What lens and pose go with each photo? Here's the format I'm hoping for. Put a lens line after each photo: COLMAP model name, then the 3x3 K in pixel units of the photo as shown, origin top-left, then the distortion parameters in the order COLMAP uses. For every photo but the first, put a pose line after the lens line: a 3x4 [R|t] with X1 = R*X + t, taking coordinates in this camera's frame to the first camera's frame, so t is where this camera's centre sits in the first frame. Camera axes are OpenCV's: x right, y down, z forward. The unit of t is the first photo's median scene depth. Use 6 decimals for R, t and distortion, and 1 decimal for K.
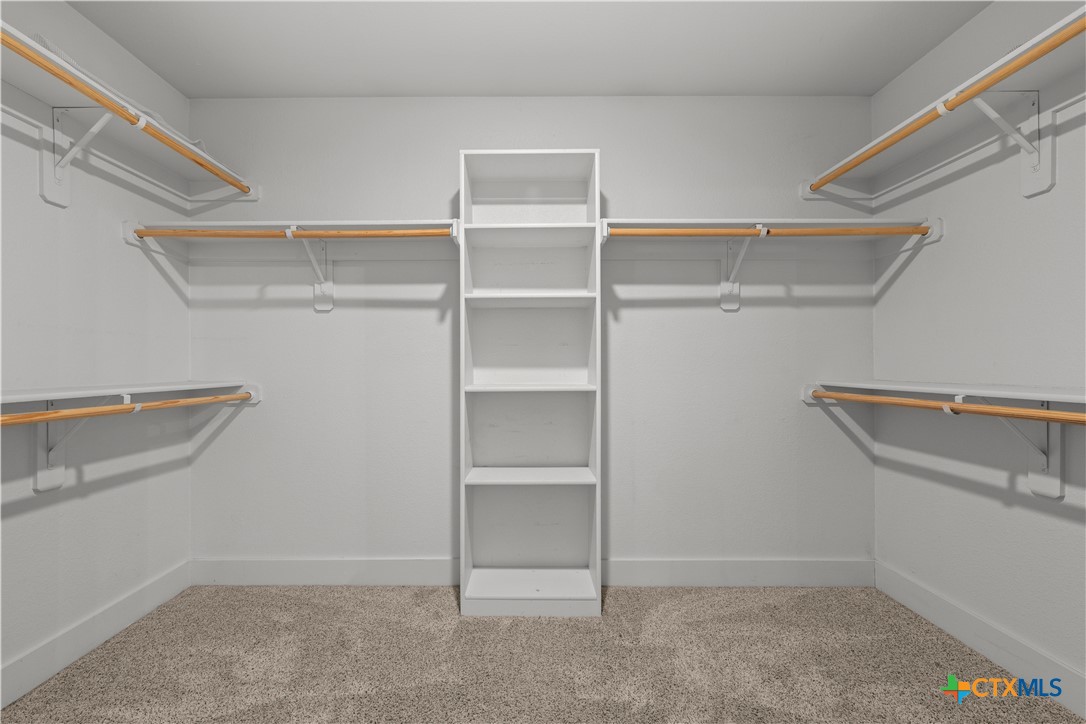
lens RADIAL K [[429.5, 0, 540.6], [0, 429.5, 369.9], [0, 0, 1]] dist [0.000879, -0.000613]
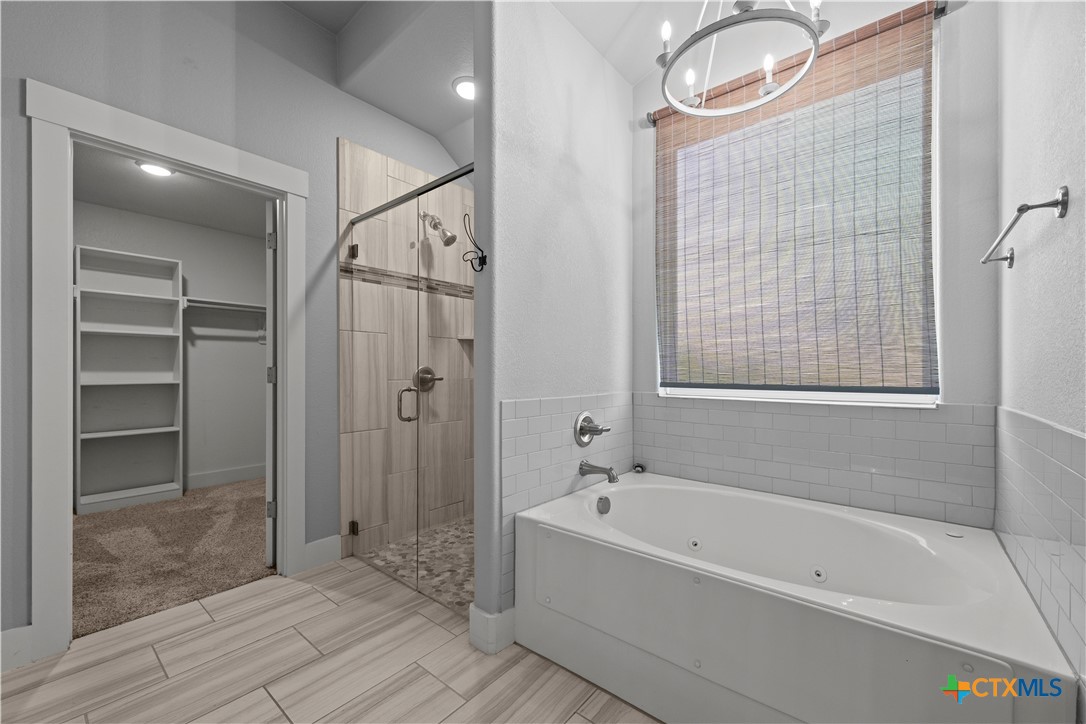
lens RADIAL K [[429.5, 0, 550.2], [0, 429.5, 371.4], [0, 0, 1]] dist [0.000879, -0.000613]
pose [[0.660088, -0.000215, 0.751188, -0.216114], [-0.001301, 0.999998, 0.001430, -0.010333], [-0.751187, -0.001921, 0.660087, -1.490302]]
